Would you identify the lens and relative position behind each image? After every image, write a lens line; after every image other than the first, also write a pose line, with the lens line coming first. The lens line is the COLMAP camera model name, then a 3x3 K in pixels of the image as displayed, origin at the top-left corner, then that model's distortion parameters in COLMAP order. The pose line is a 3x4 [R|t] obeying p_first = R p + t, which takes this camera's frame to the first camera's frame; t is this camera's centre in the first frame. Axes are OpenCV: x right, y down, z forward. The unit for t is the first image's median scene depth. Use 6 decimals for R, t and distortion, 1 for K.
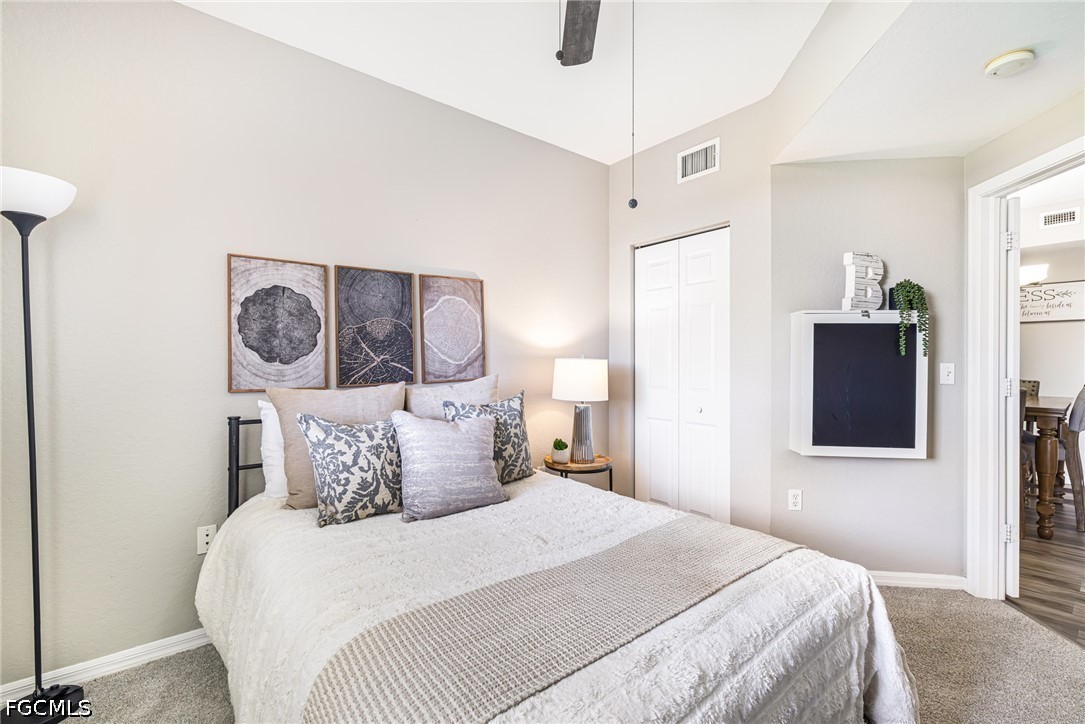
lens RADIAL K [[472.7, 0, 539.6], [0, 472.7, 363.0], [0, 0, 1]] dist [0.005392, -0.000339]
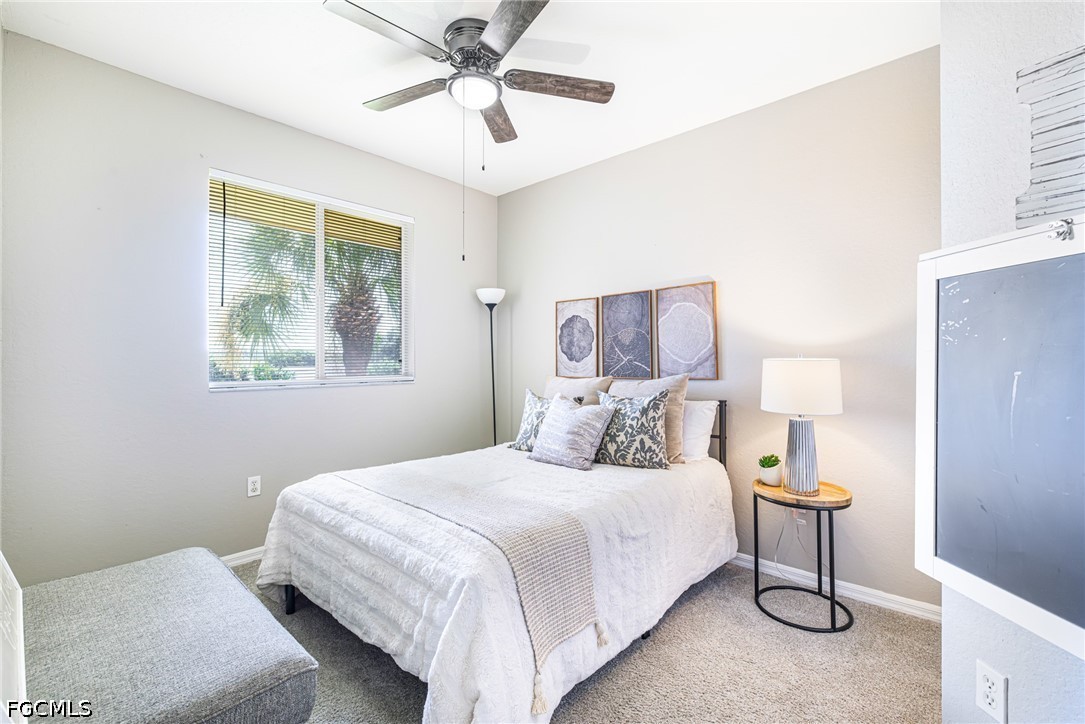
lens RADIAL K [[469.9, 0, 547.4], [0, 469.9, 360.9], [0, 0, 1]] dist [0.001996, 0.000135]
pose [[0.157440, 0.006125, -0.987509, 1.030176], [-0.005690, 0.999970, 0.005295, -0.009719], [0.987512, 0.004786, 0.157471, 0.617360]]
